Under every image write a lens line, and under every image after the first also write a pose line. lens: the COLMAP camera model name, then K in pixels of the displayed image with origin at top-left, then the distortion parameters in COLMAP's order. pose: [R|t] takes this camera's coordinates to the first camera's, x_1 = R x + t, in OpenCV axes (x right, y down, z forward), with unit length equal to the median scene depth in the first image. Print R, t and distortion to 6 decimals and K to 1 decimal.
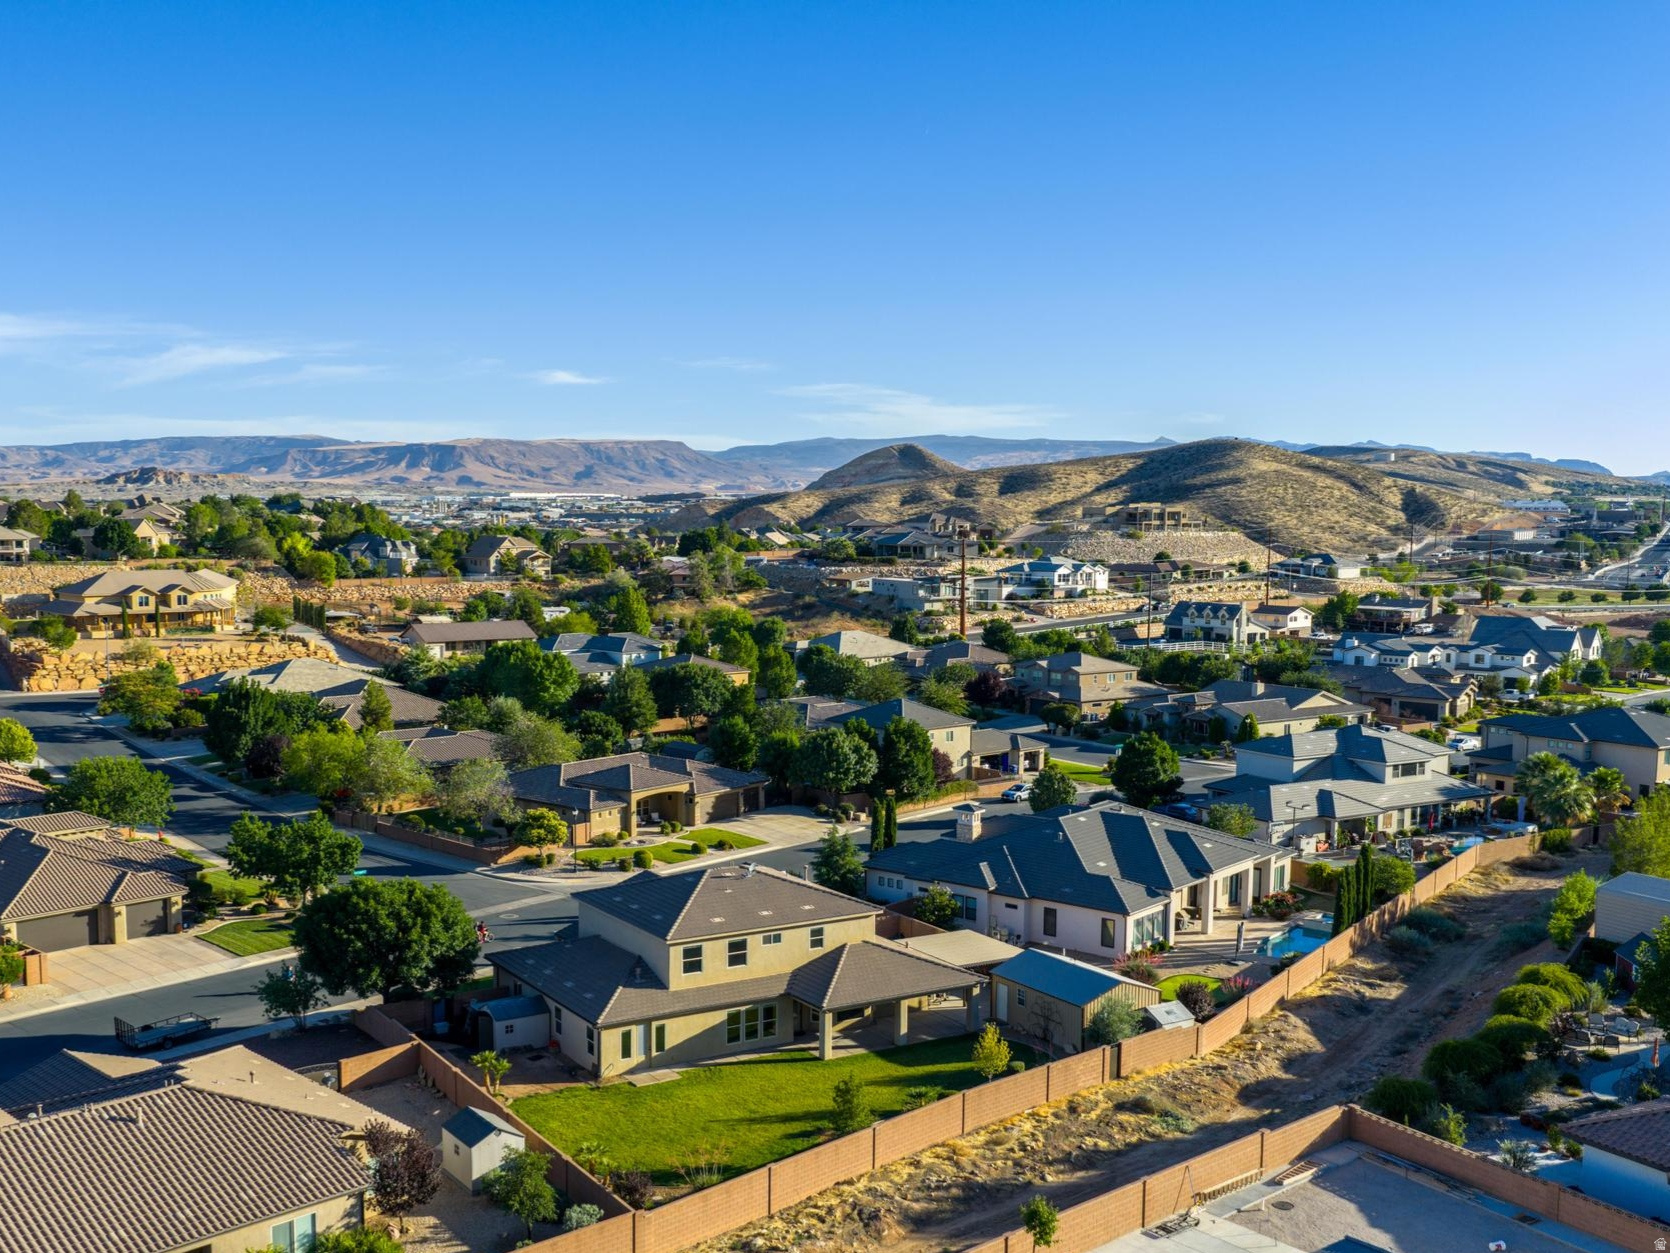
lens RADIAL K [[1613.4, 0, 726.6], [0, 1613.4, 779.1], [0, 0, 1]] dist [0.030705, -0.054466]
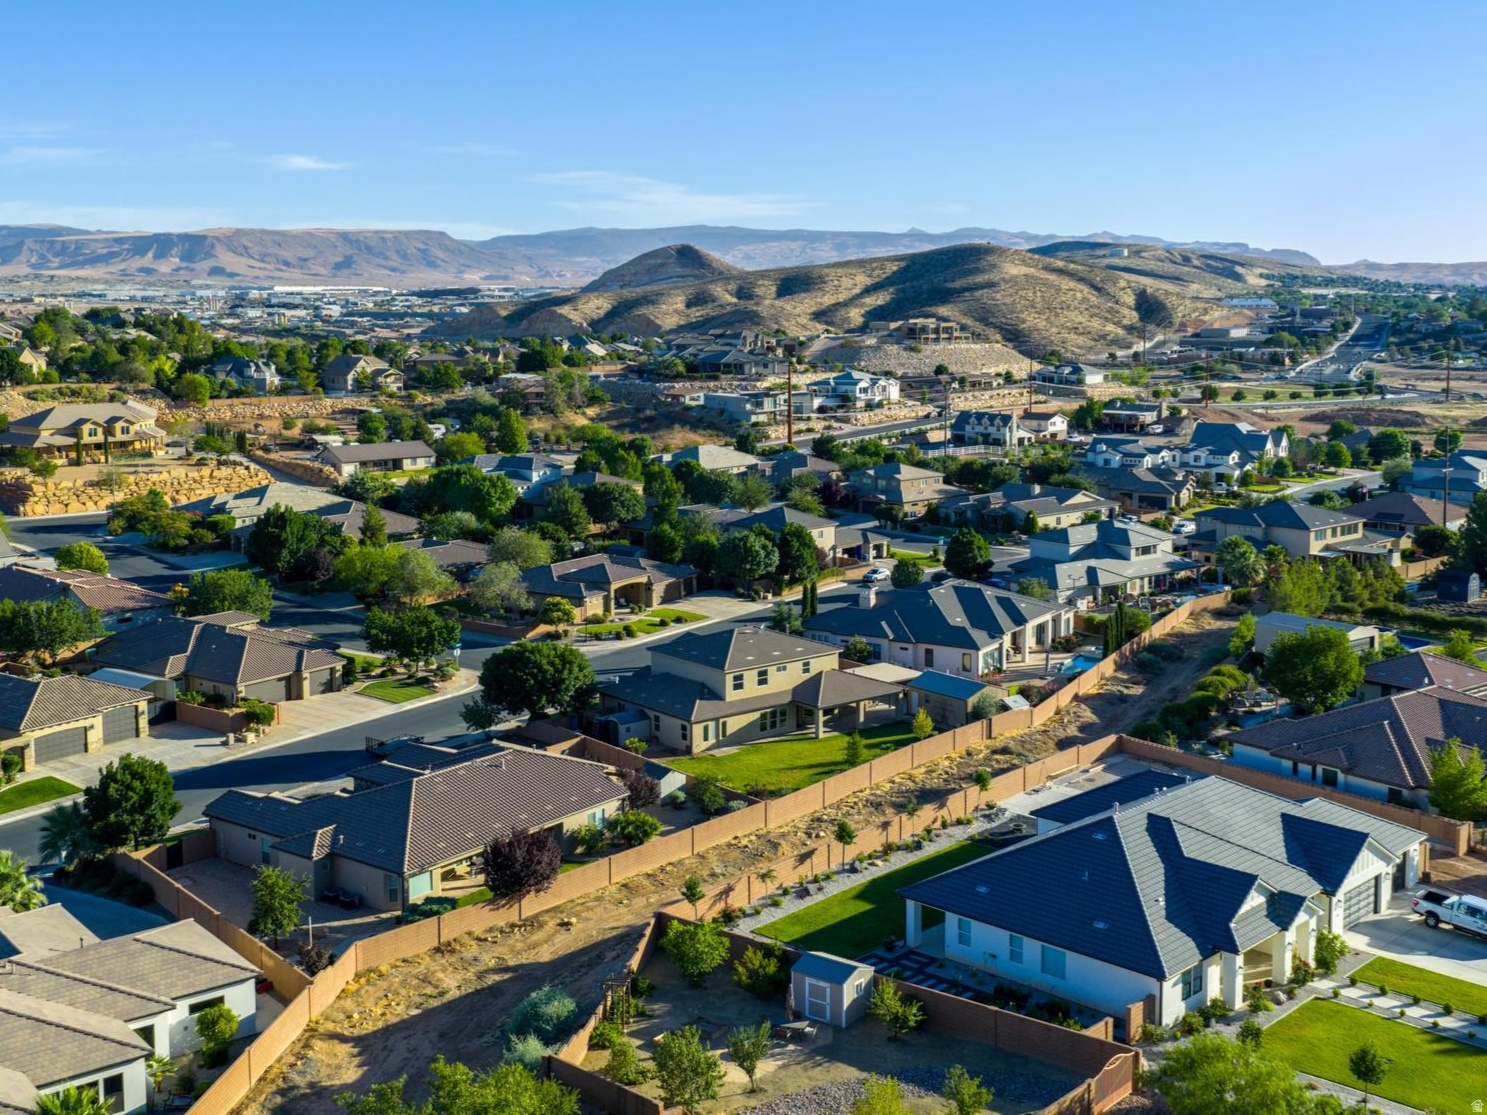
lens RADIAL K [[1687.8, 0, 743.5], [0, 1687.8, 557.5], [0, 0, 1]] dist [0.027130, -0.025904]
pose [[0.986342, -0.030445, 0.161874, -0.103215], [0.031326, 0.999505, -0.002890, -0.003736], [-0.161706, 0.007921, 0.986807, -0.250650]]
